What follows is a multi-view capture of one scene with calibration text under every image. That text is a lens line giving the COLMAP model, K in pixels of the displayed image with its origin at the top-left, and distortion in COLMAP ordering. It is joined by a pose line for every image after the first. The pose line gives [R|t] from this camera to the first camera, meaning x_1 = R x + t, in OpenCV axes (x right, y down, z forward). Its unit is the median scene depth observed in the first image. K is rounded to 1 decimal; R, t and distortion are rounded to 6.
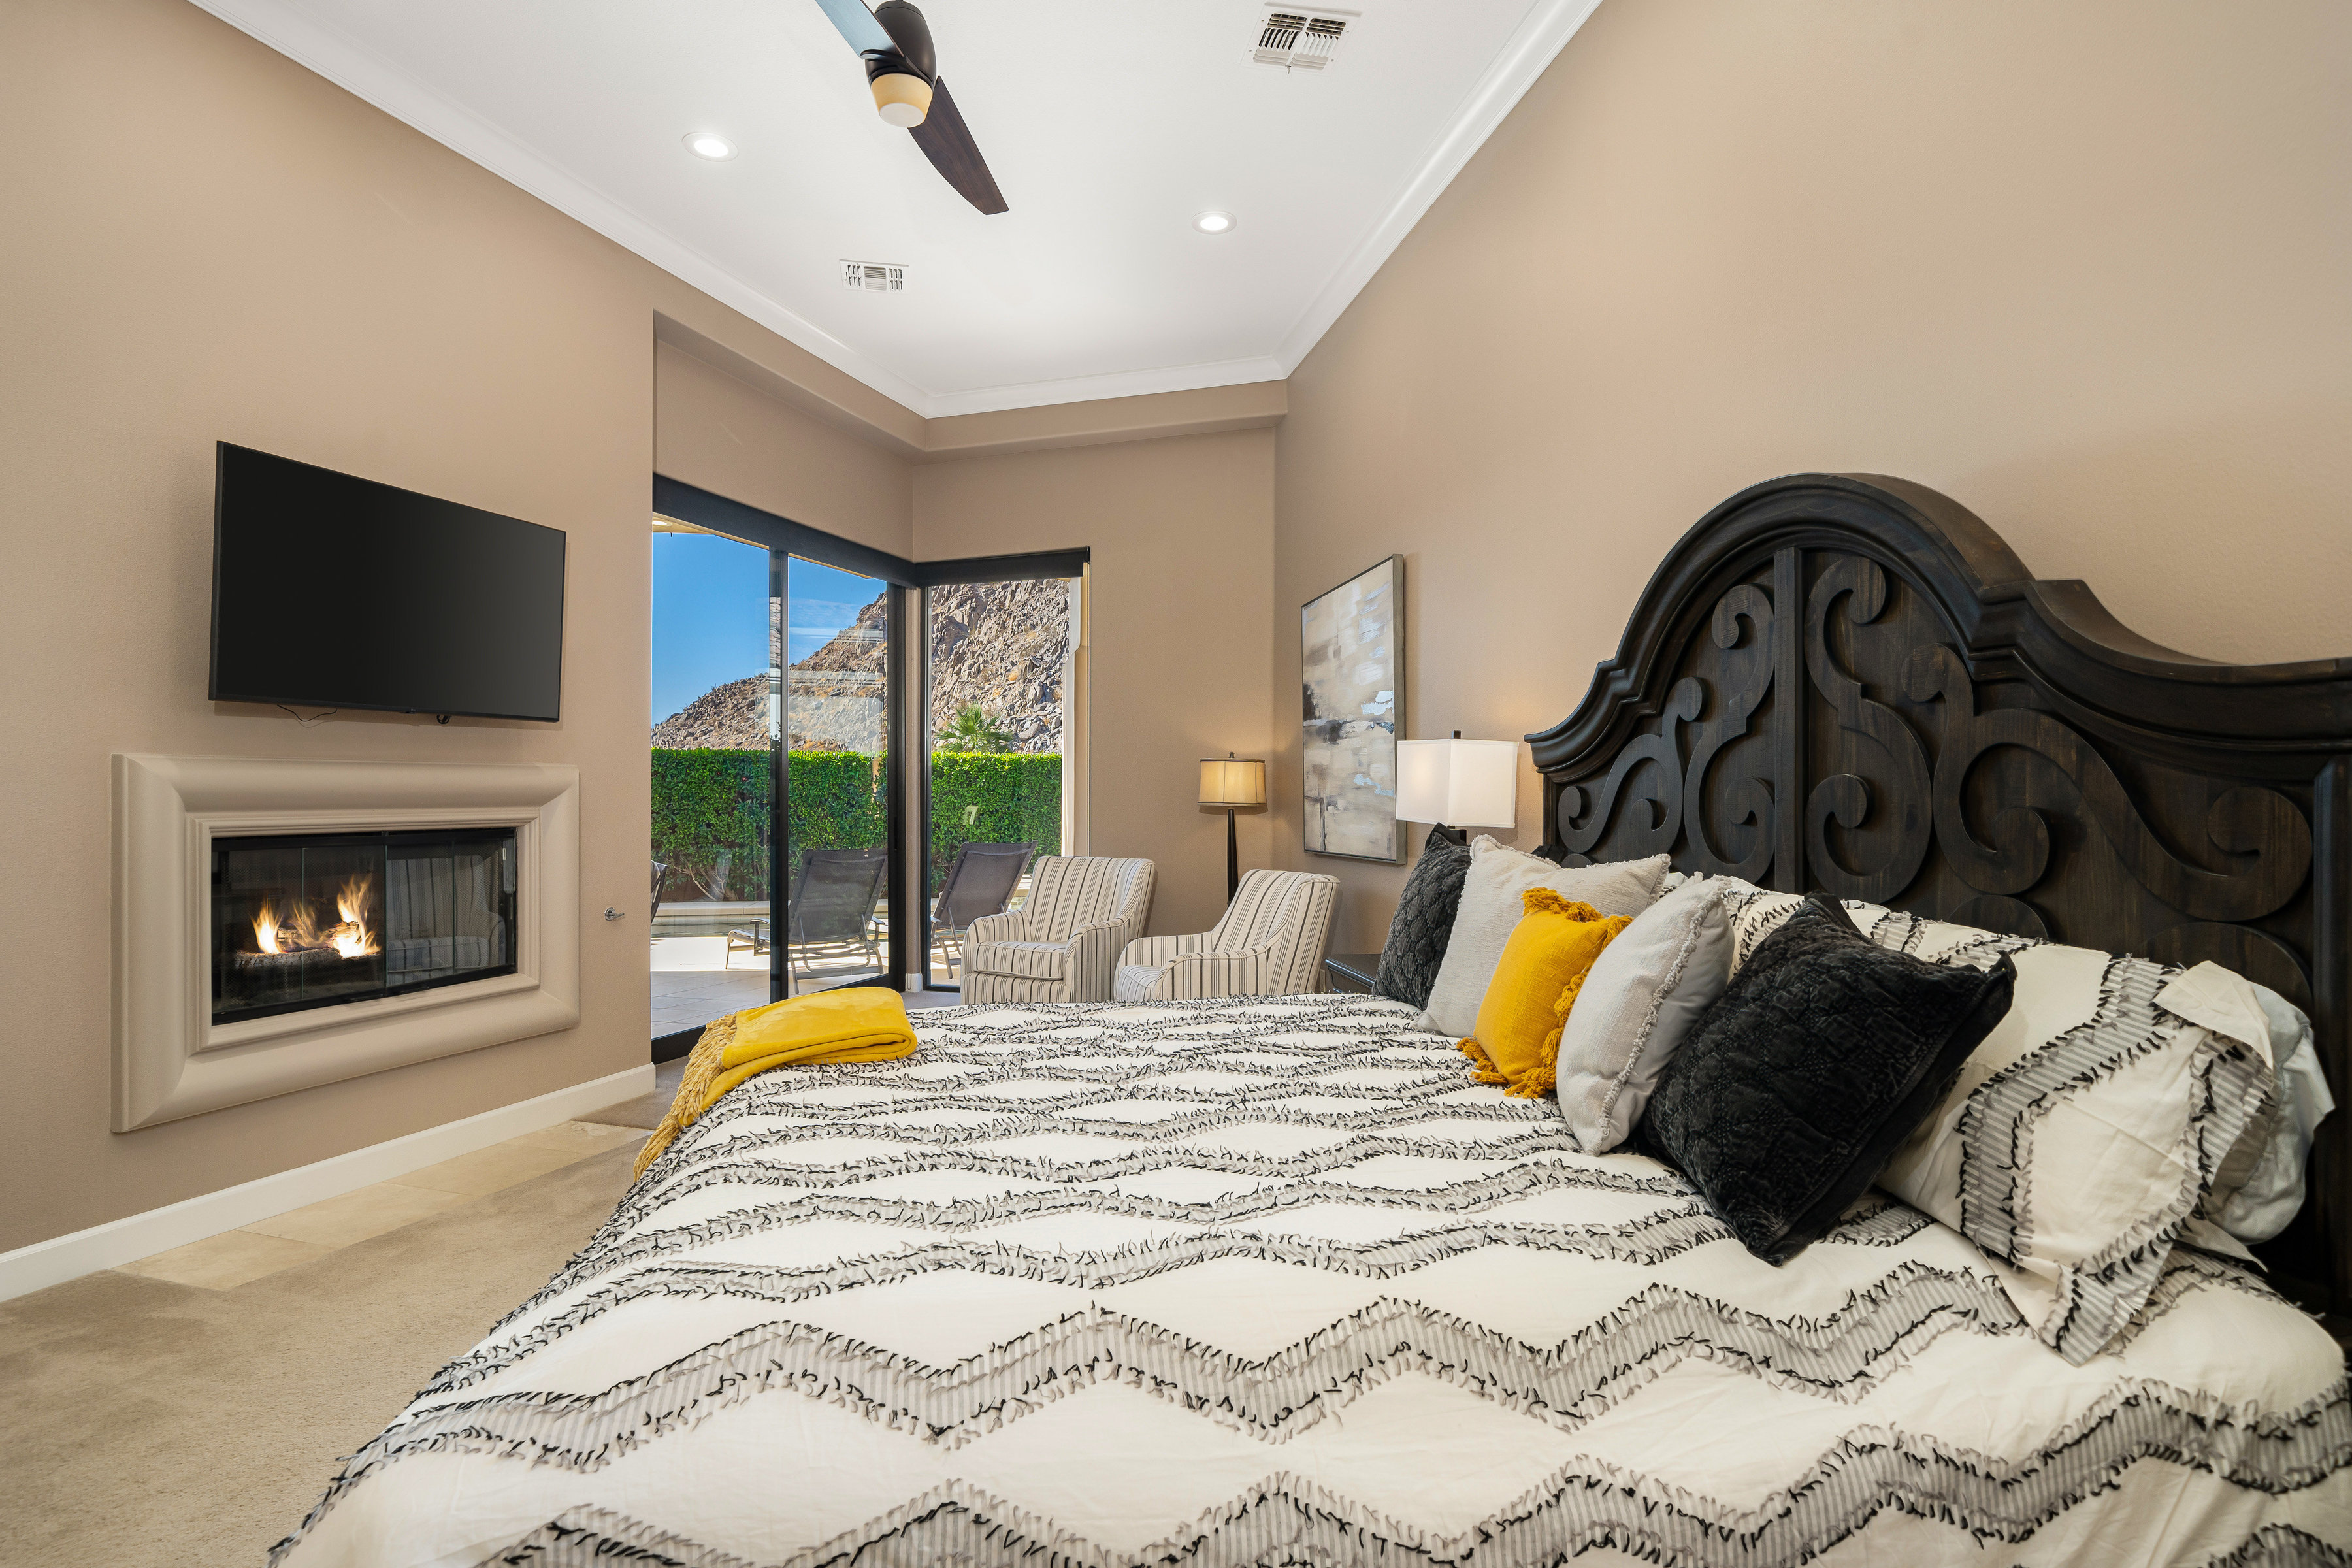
lens RADIAL K [[1205.5, 0, 1198.4], [0, 1205.5, 786.9], [0, 0, 1]] dist [0.004671, 0.000263]
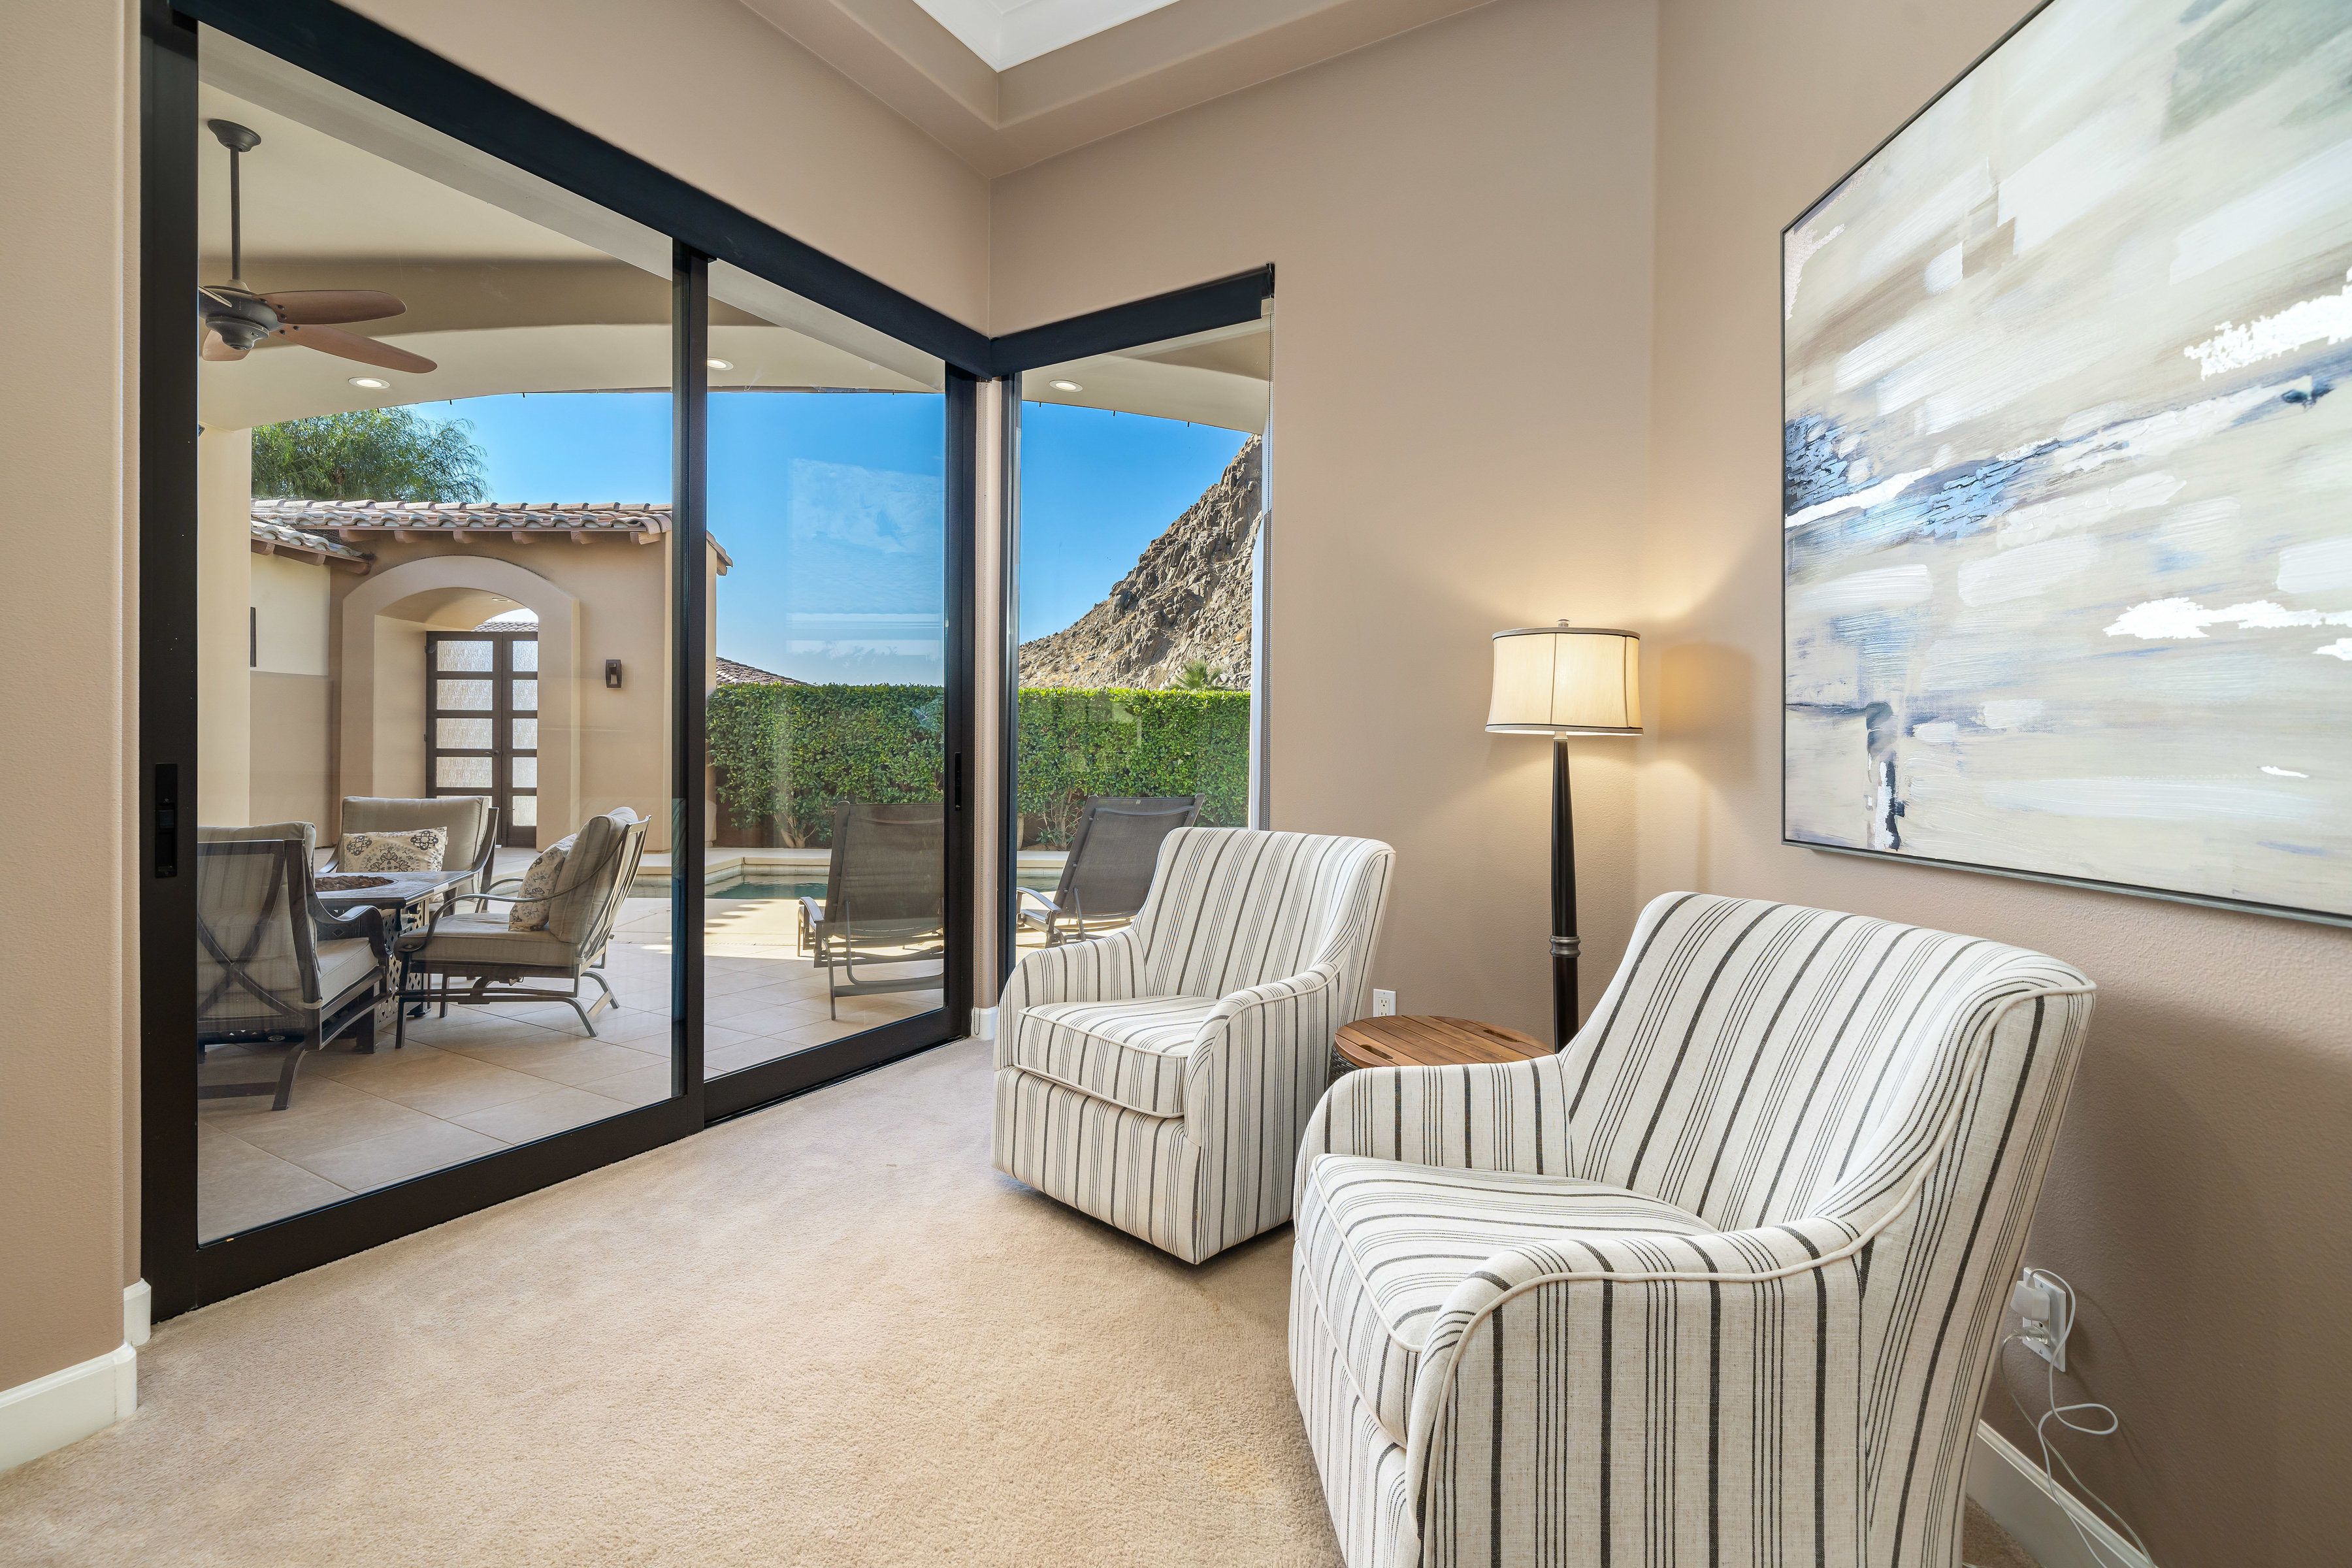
lens RADIAL K [[1029.1, 0, 1172.2], [0, 1029.1, 745.1], [0, 0, 1]] dist [-0.000146, -0.000468]
pose [[0.974886, 0.010338, -0.222465, -0.035314], [-0.009599, 0.999944, 0.004406, 0.022313], [0.222498, -0.002160, 0.974931, 0.650224]]
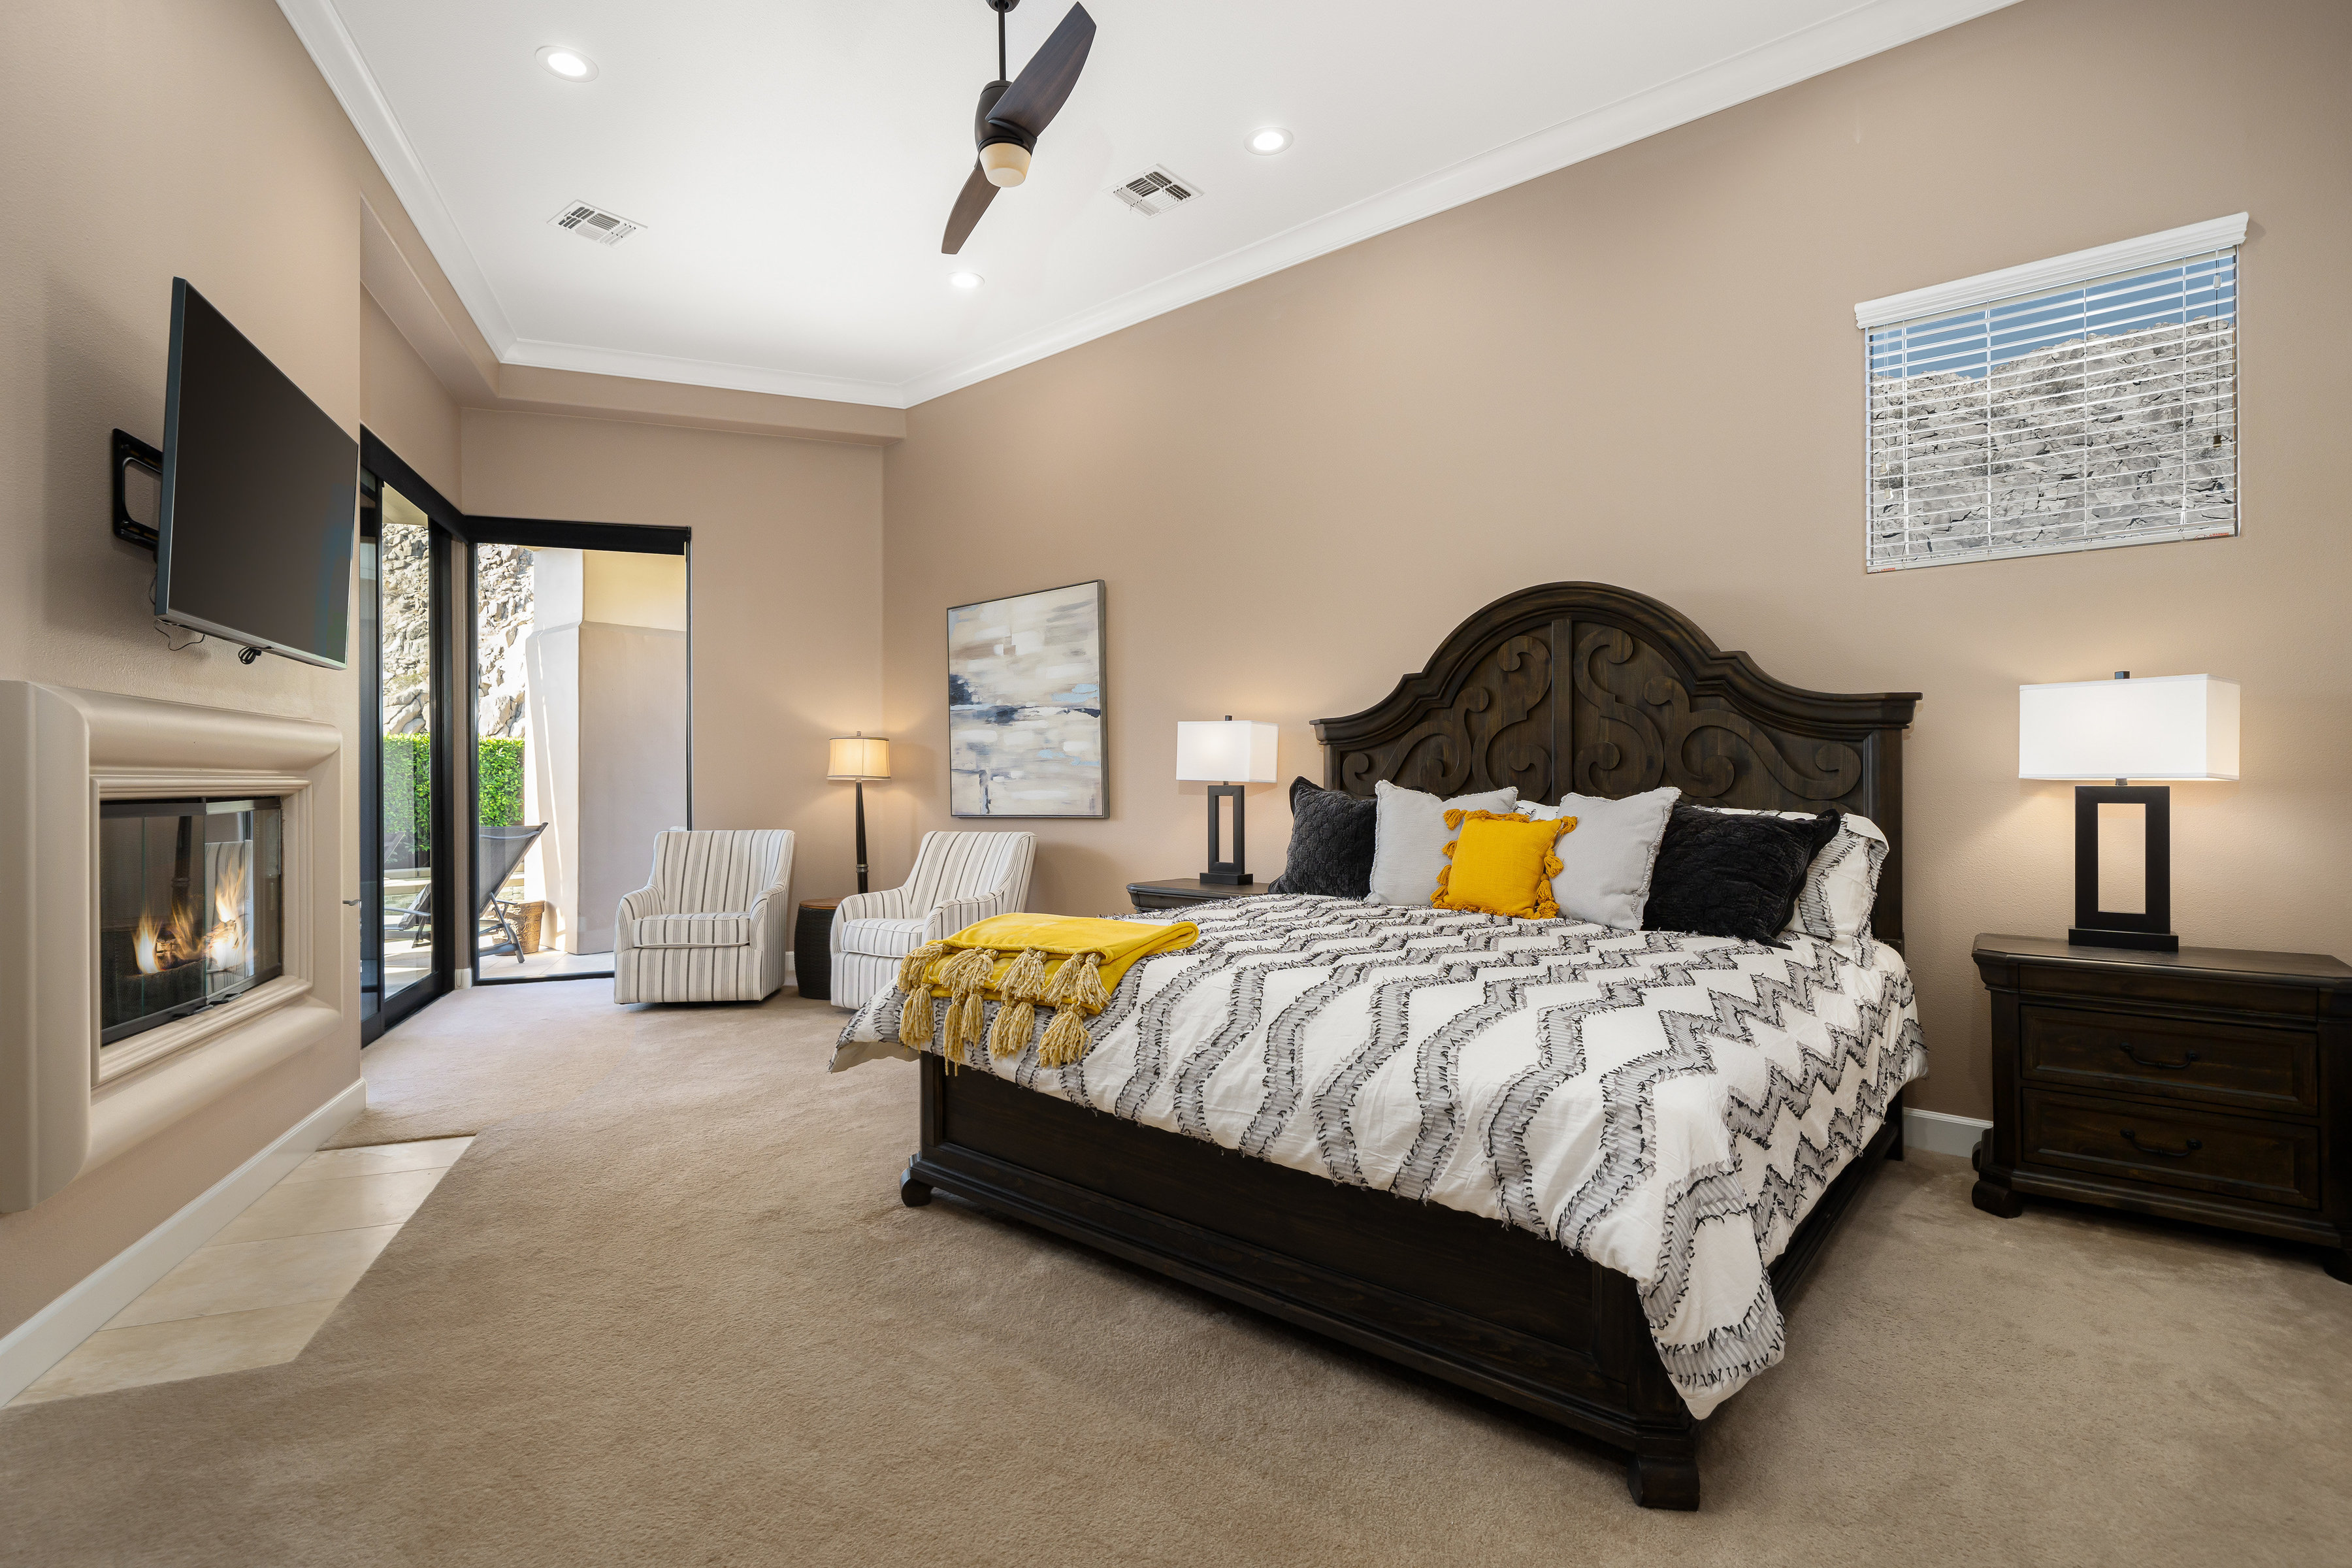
lens RADIAL K [[1081.8, 0, 1174.7], [0, 1081.8, 773.2], [0, 0, 1]] dist [0.004431, 0.000332]
pose [[0.774920, 0.000316, 0.632060, -0.430689], [0.004034, 0.999977, -0.005447, 0.018692], [-0.632047, 0.006771, 0.774901, 0.041783]]
